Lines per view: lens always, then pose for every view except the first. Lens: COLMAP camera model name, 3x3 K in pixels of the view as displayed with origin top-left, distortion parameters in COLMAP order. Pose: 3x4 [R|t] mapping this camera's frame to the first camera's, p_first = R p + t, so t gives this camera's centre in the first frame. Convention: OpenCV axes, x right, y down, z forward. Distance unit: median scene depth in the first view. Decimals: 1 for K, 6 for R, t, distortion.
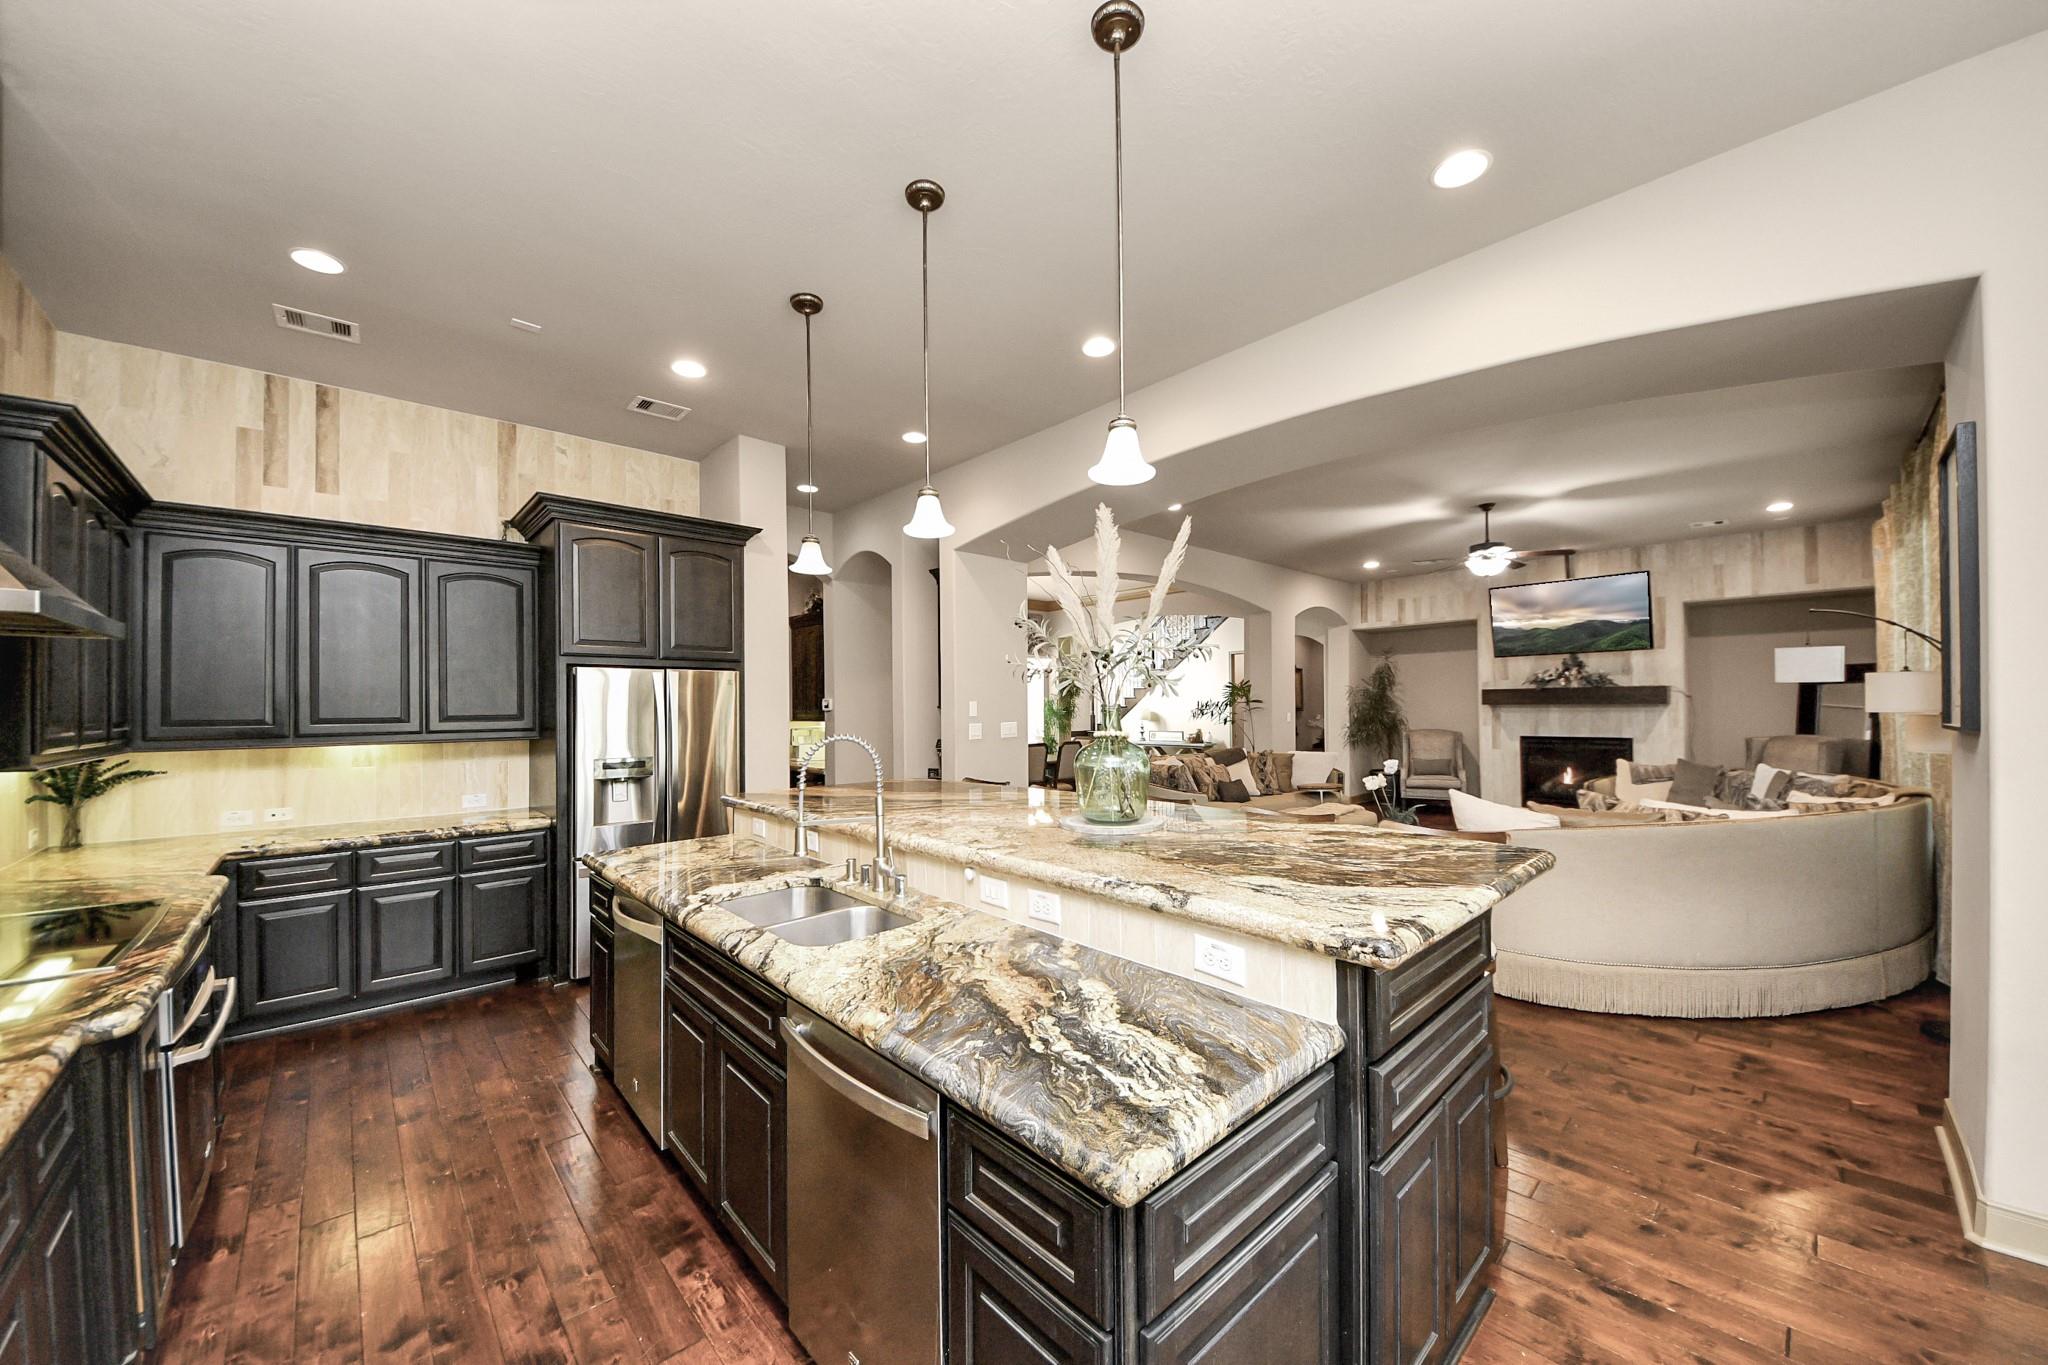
lens RADIAL K [[742.0, 0, 971.2], [0, 742.0, 689.6], [0, 0, 1]] dist [0.004105, -0.006394]
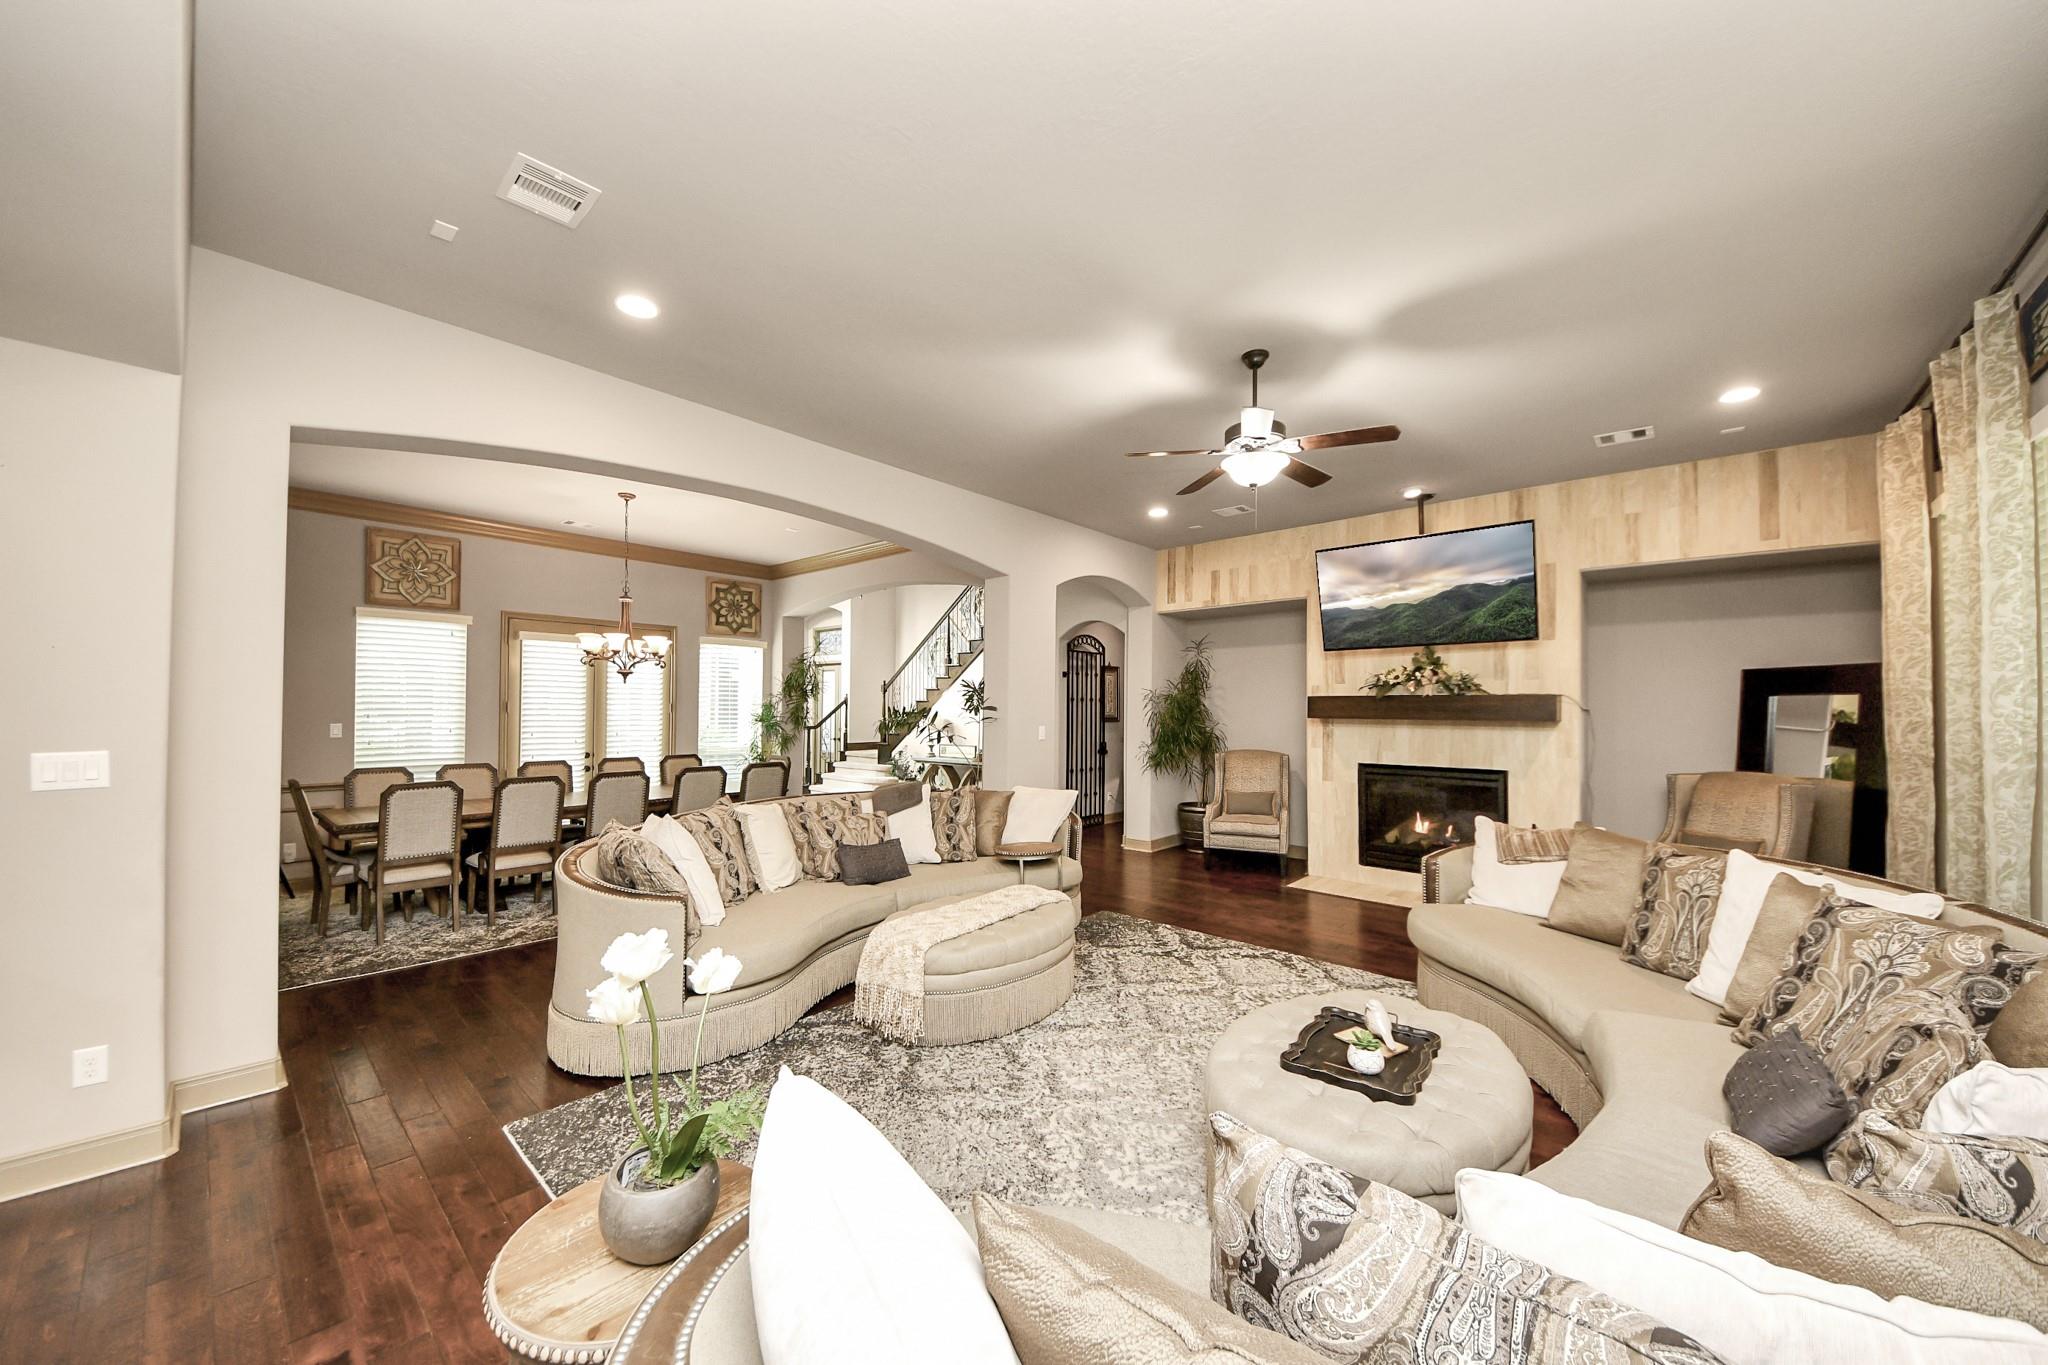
lens RADIAL K [[742.0, 0, 966.5], [0, 742.0, 691.4], [0, 0, 1]] dist [0.004105, -0.006394]
pose [[0.996080, 0.015557, 0.087082, 0.337007], [-0.015438, 0.999879, -0.002038, 0.001331], [-0.087103, 0.000685, 0.996199, 0.364568]]
